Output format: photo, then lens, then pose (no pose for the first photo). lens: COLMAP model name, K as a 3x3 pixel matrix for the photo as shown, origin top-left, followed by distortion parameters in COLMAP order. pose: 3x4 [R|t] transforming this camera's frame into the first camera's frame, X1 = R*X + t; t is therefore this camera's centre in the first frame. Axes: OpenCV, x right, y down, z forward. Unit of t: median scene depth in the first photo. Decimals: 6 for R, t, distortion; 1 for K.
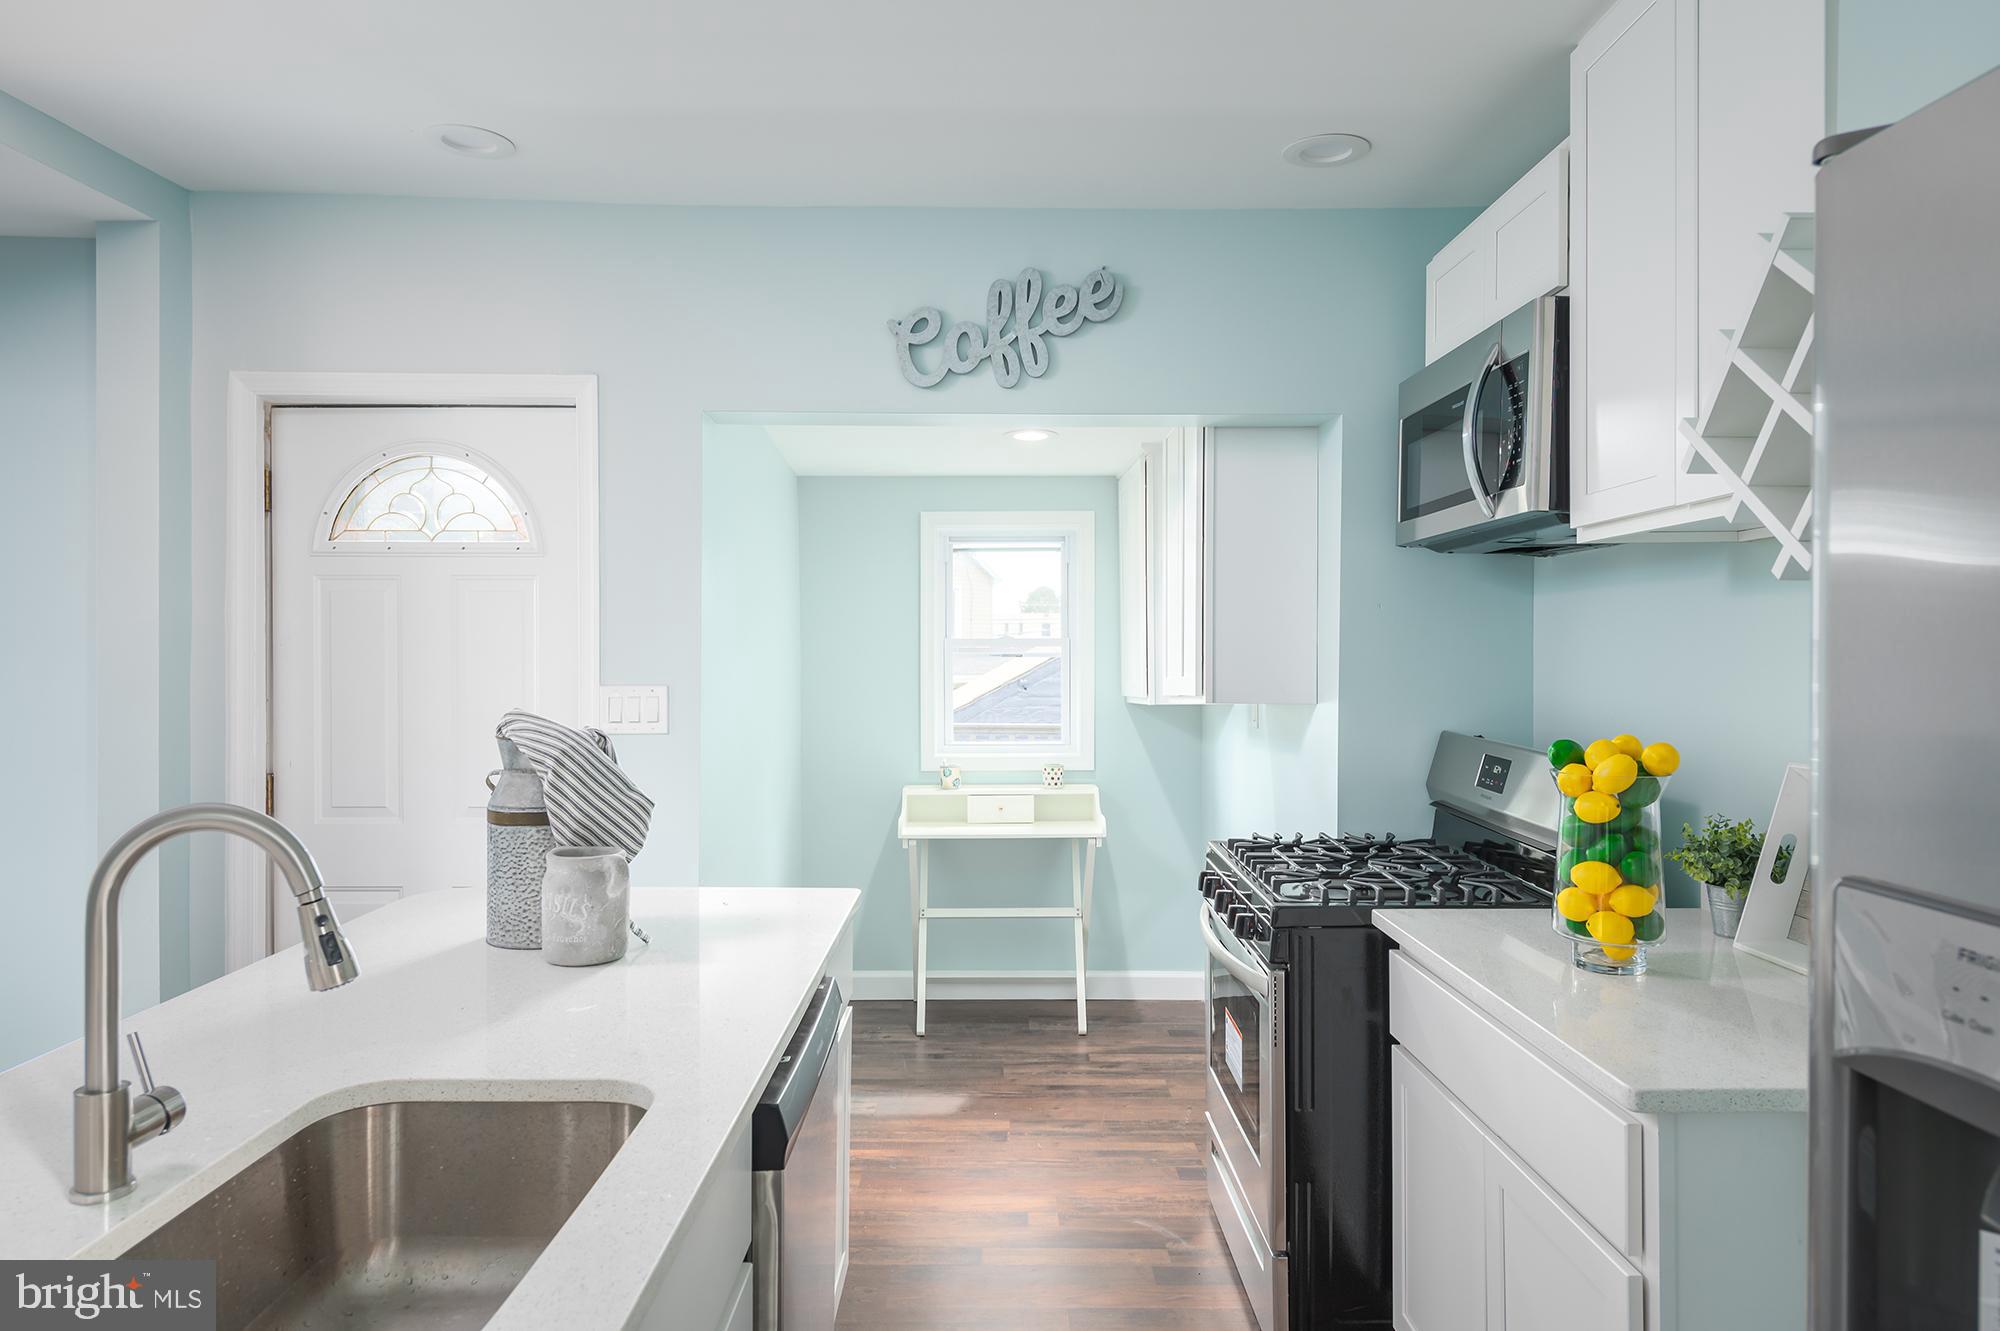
lens RADIAL K [[1257.6, 0, 990.8], [0, 1257.6, 660.2], [0, 0, 1]] dist [0.016537, -0.011740]
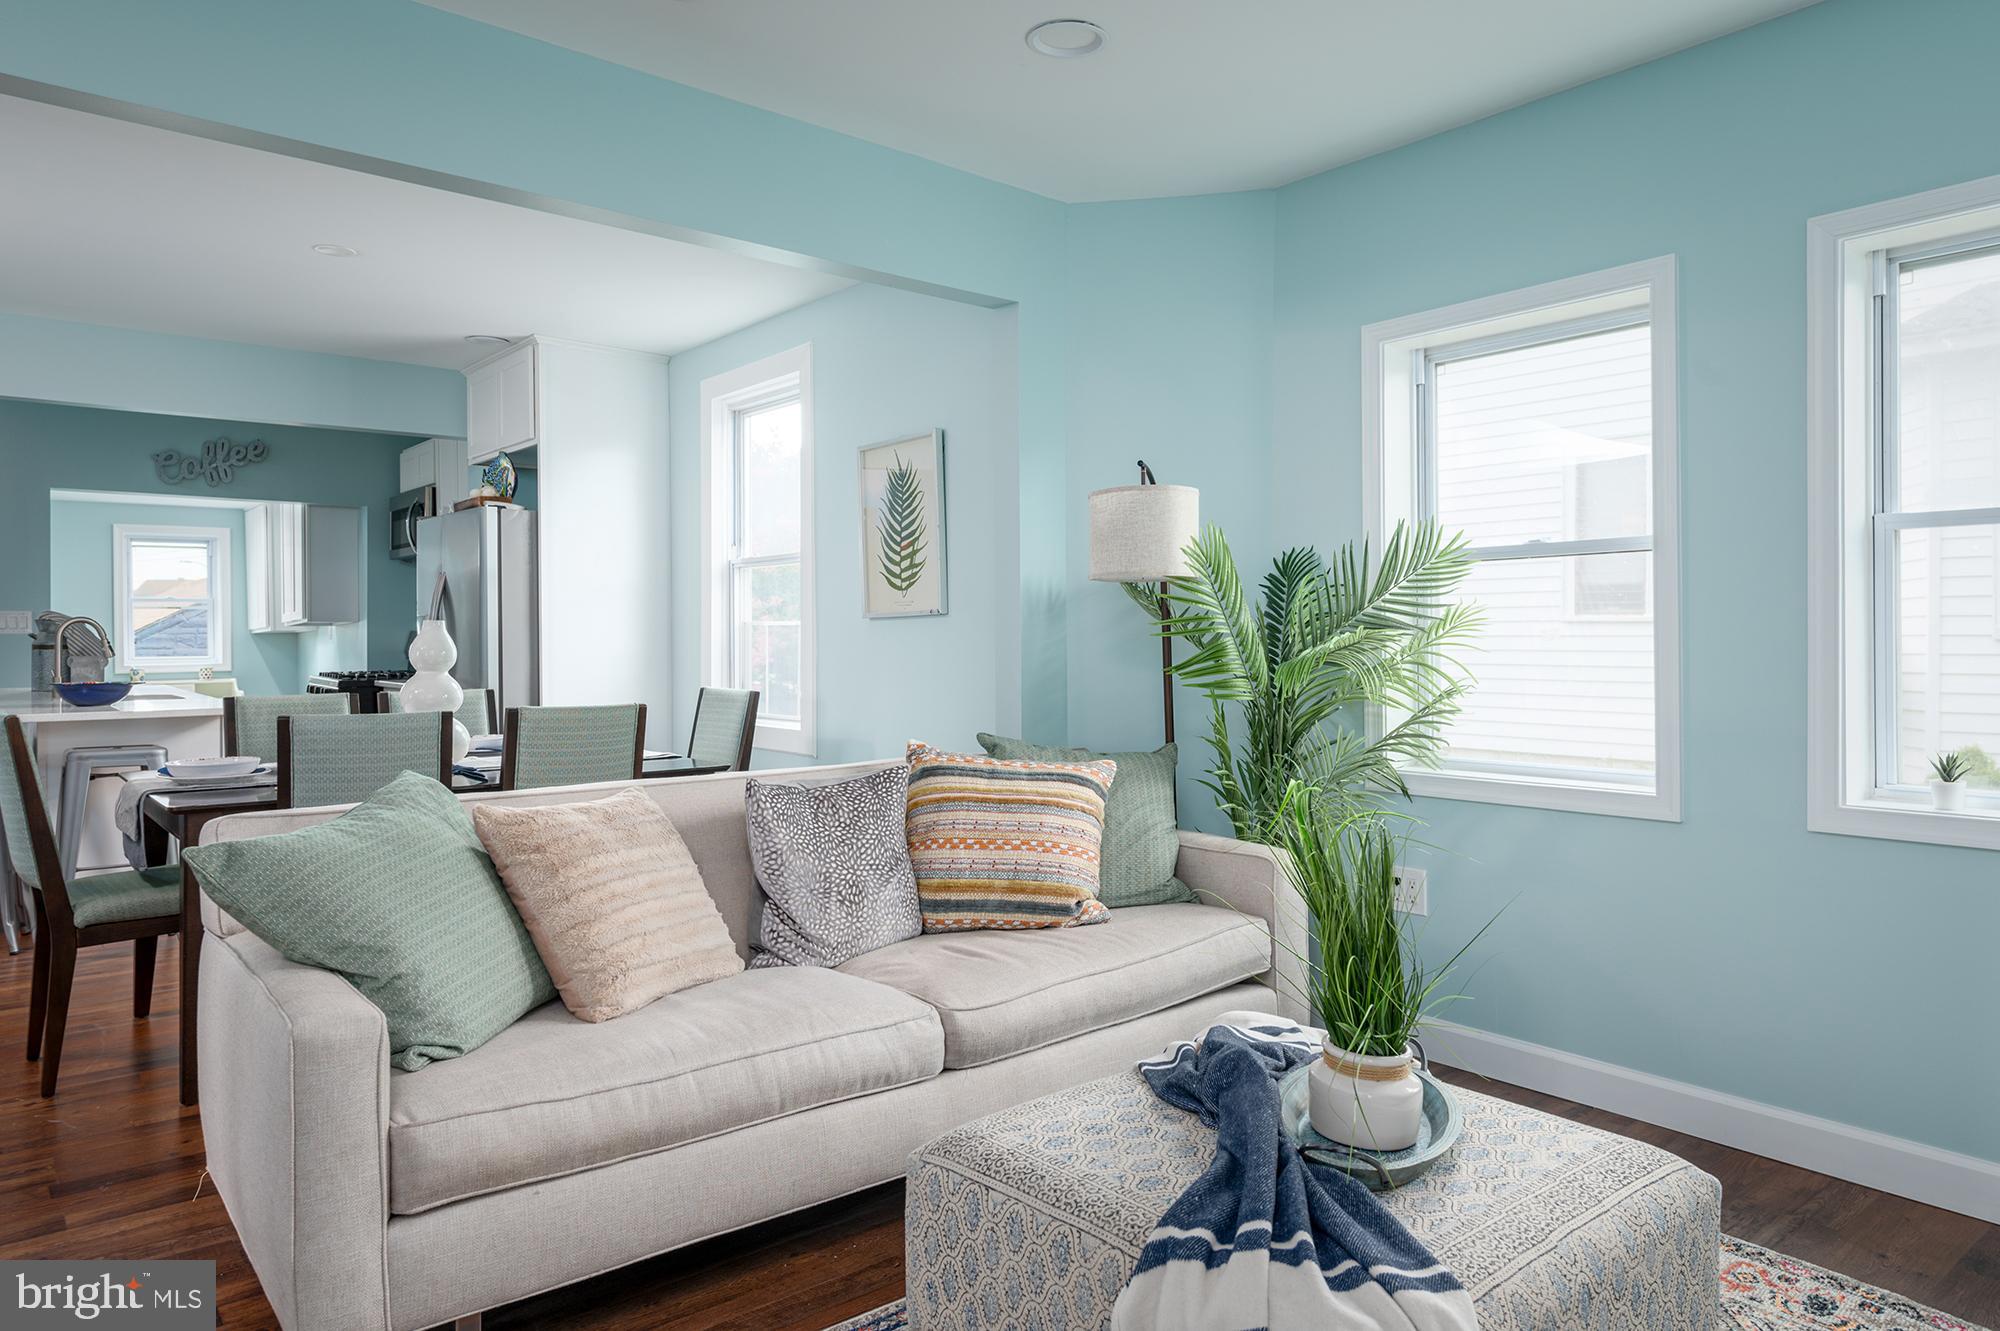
lens RADIAL K [[1257.6, 0, 998.9], [0, 1257.6, 649.5], [0, 0, 1]] dist [0.016537, -0.011740]
pose [[0.766217, -0.012894, 0.642453, -0.419139], [0.010679, 0.999916, 0.007332, 0.096589], [-0.642494, 0.001243, 0.766290, -1.930917]]
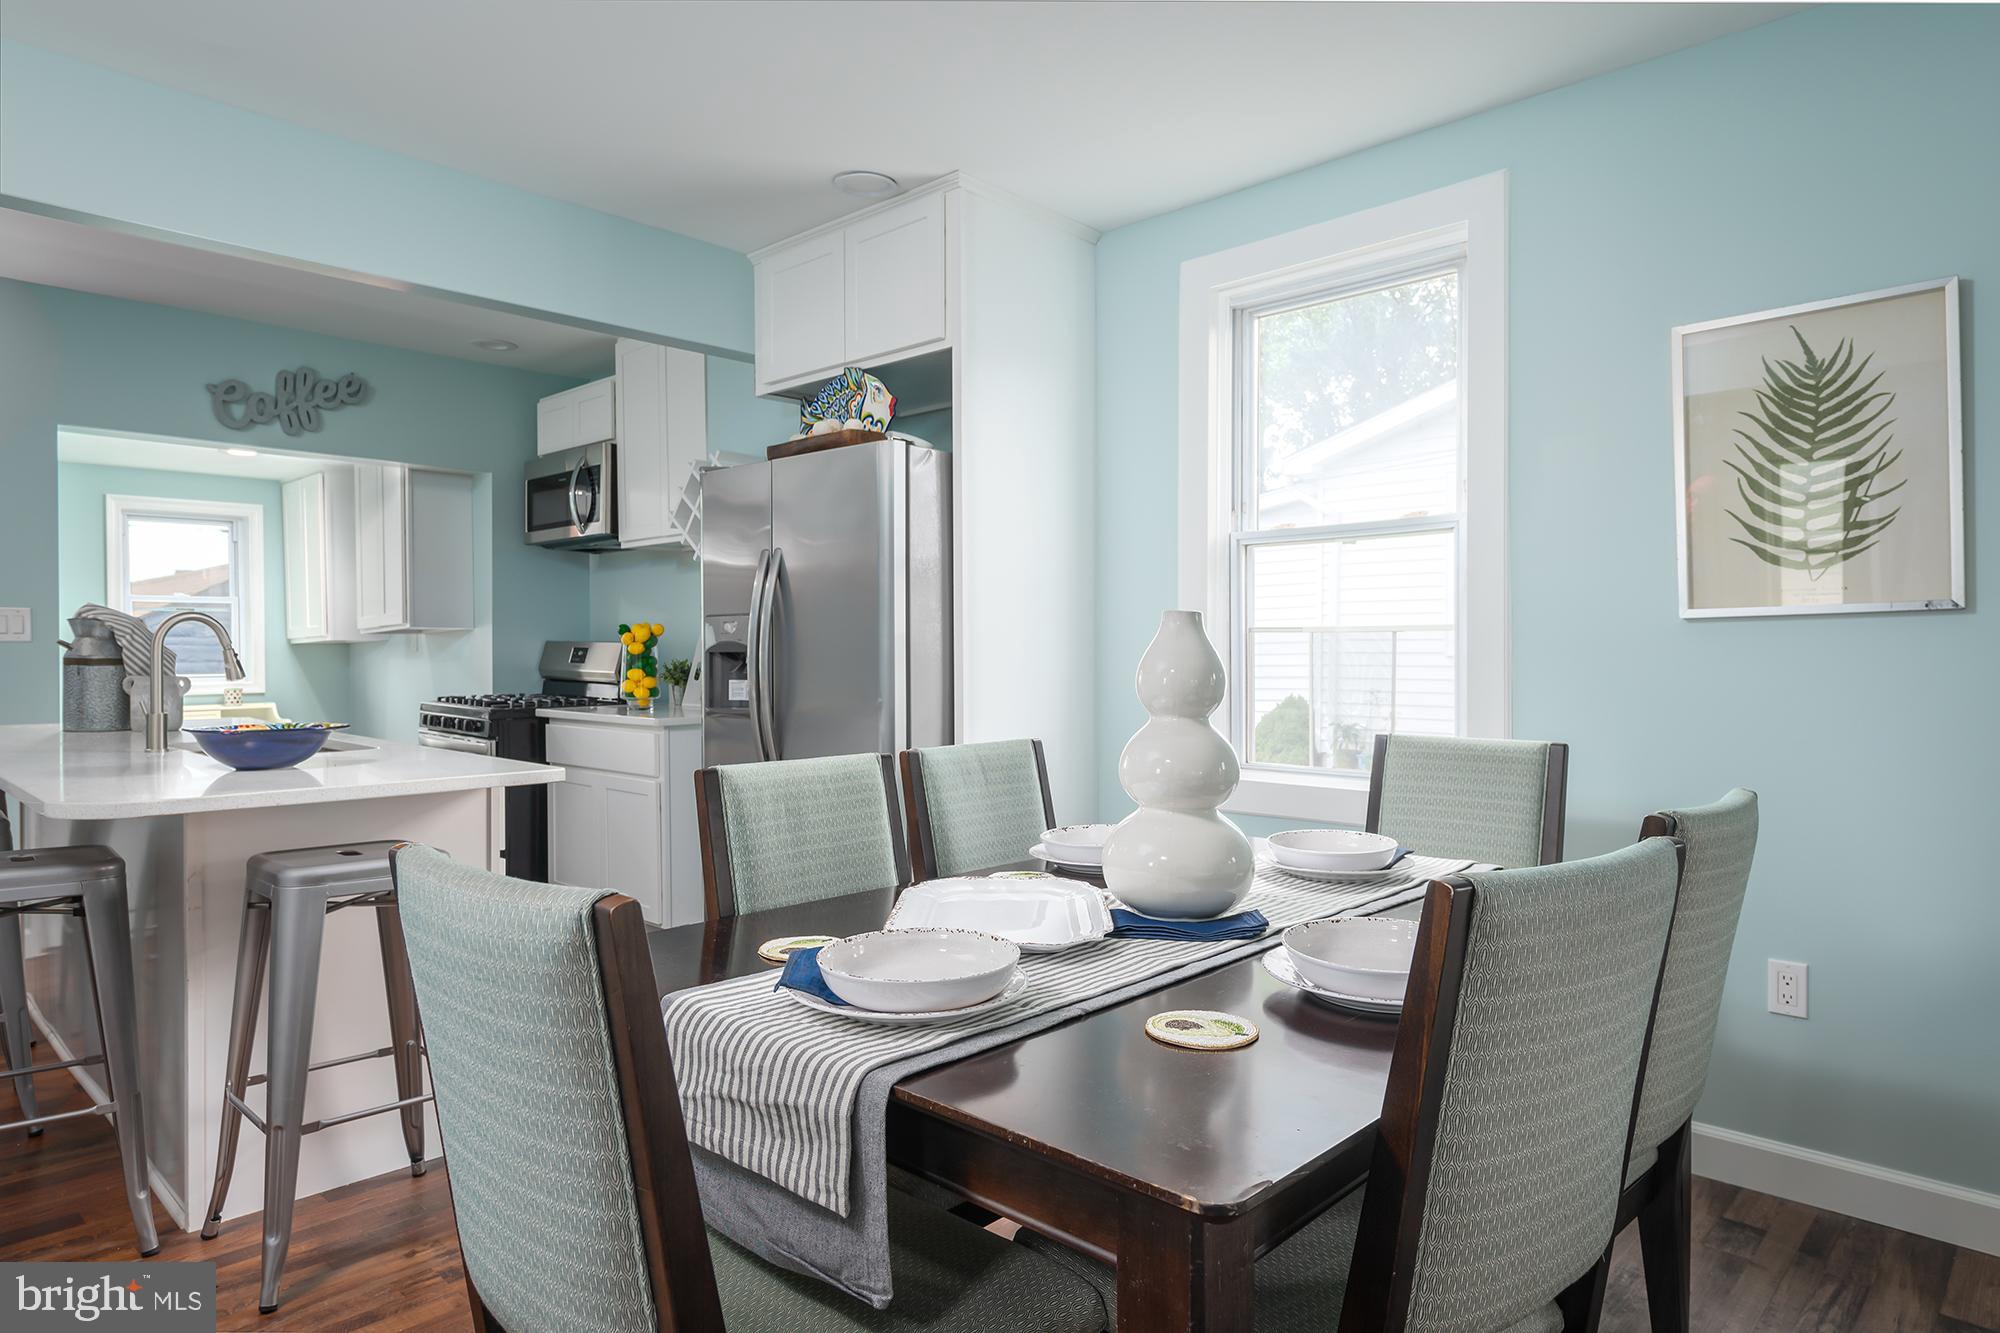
lens RADIAL K [[1177.3, 0, 1009.2], [0, 1177.3, 674.0], [0, 0, 1]] dist [0.005717, -0.002420]
pose [[0.686095, -0.018035, 0.727289, -0.521823], [0.008208, 0.999821, 0.017049, 0.090042], [-0.727466, -0.005728, 0.686120, -0.845277]]
